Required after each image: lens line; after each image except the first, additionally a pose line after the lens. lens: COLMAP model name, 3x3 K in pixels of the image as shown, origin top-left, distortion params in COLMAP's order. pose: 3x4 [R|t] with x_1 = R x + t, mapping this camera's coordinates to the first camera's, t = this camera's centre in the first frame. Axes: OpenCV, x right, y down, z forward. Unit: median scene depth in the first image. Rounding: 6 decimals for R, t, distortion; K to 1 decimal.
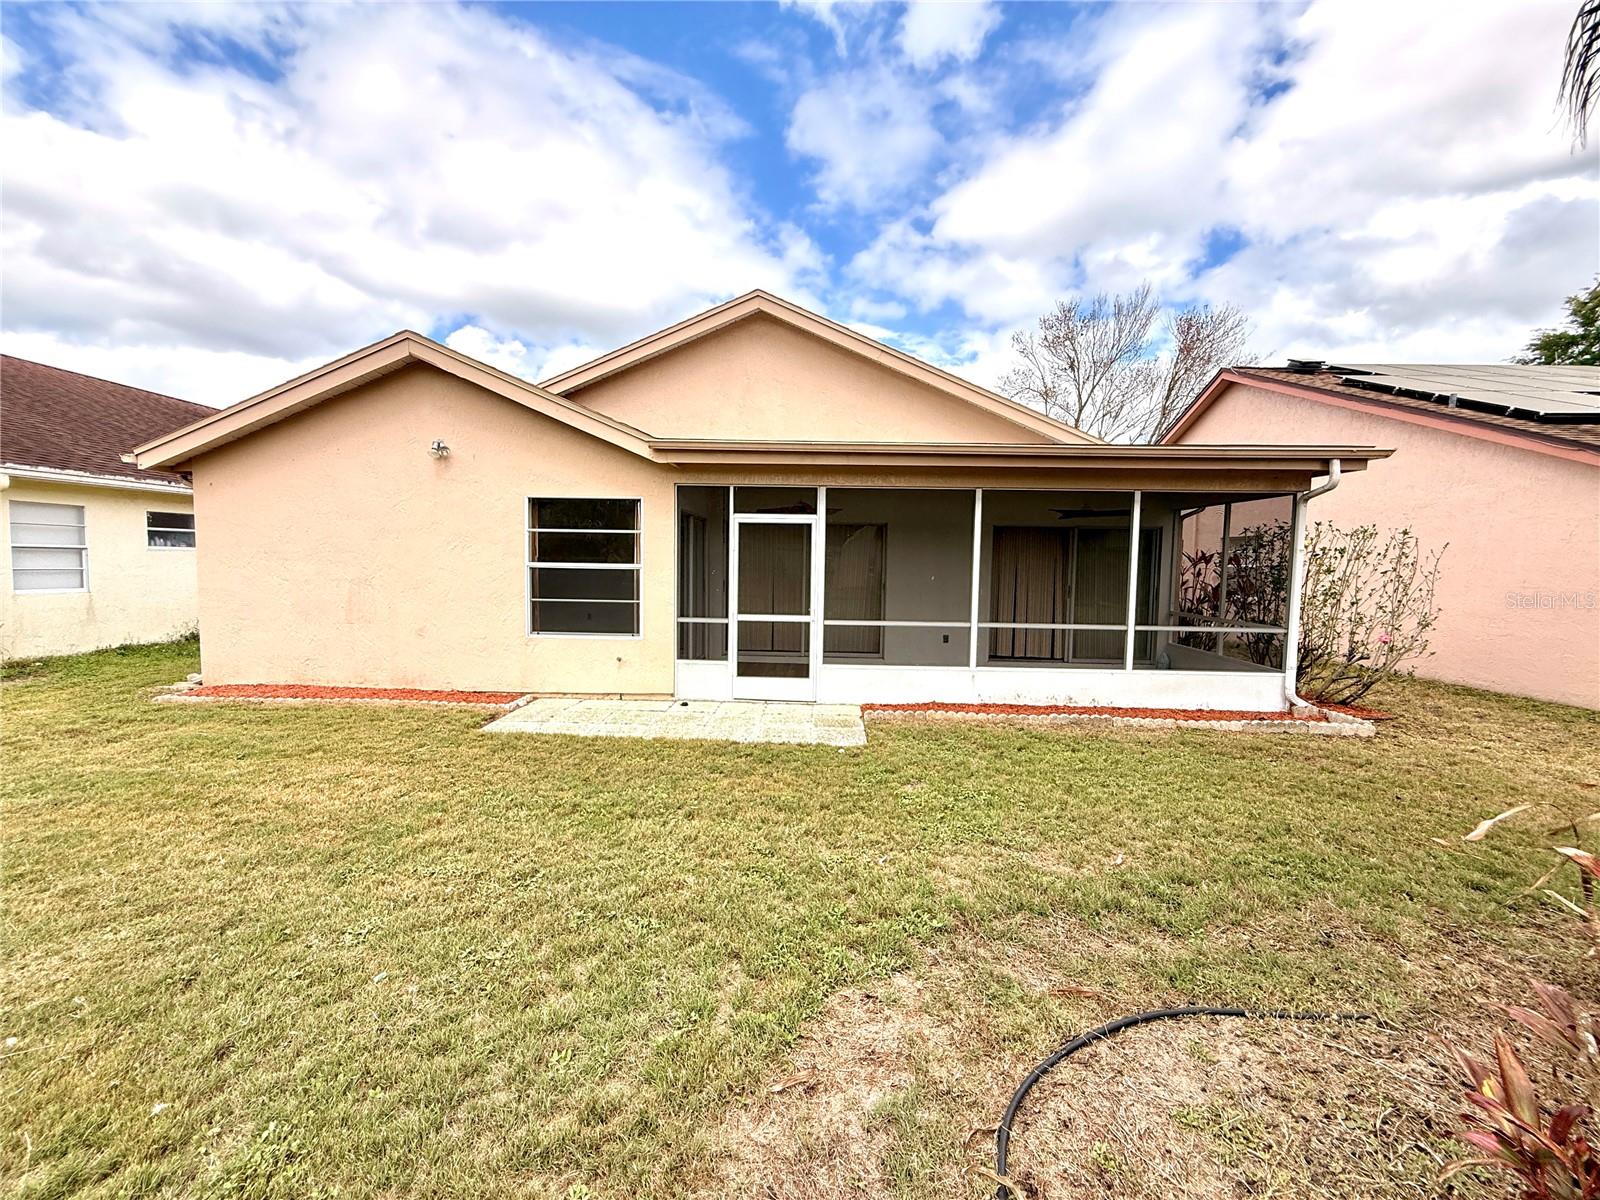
lens RADIAL K [[595.5, 0, 837.1], [0, 595.5, 600.7], [0, 0, 1]] dist [-0.010078, -0.000048]
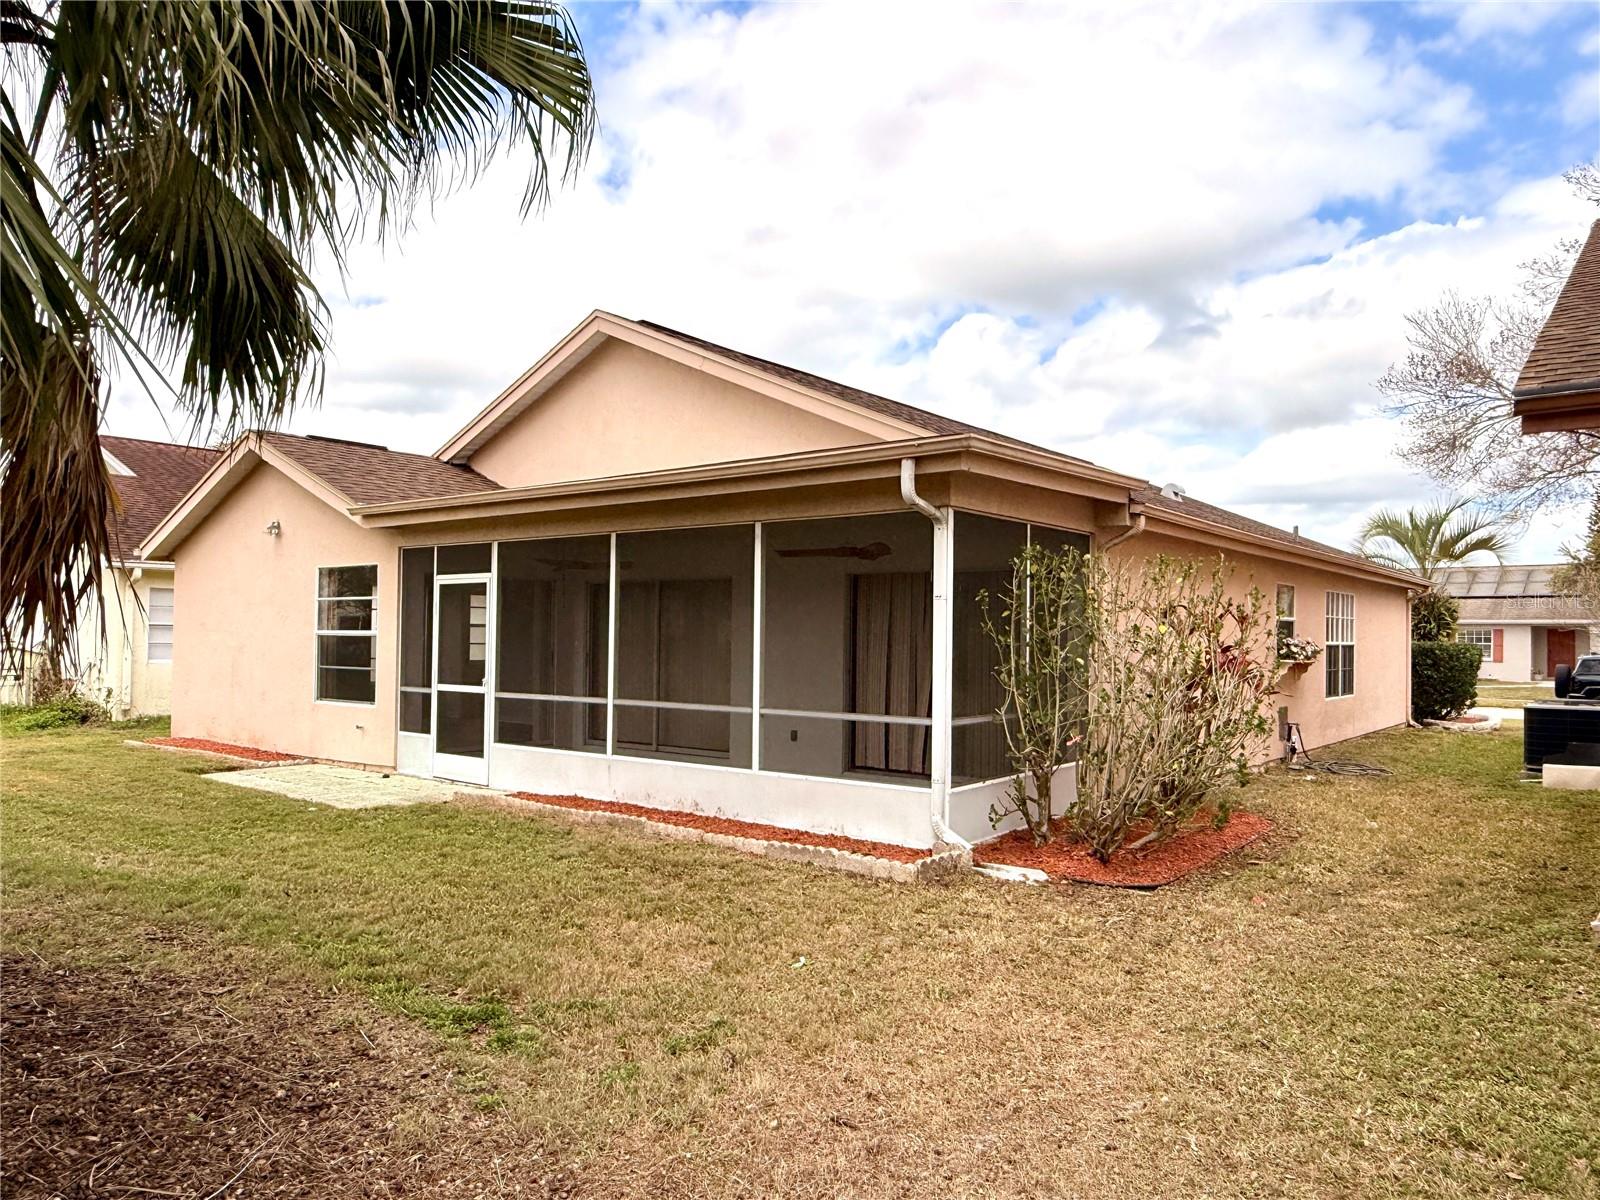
lens RADIAL K [[1096.0, 0, 800.1], [0, 1096.0, 602.5], [0, 0, 1]] dist [-0.002587, -0.000066]
pose [[0.807810, -0.027880, -0.588784, 1.296326], [-0.026921, 0.996093, -0.084101, 0.025280], [0.588828, 0.083788, 0.803904, -0.043453]]
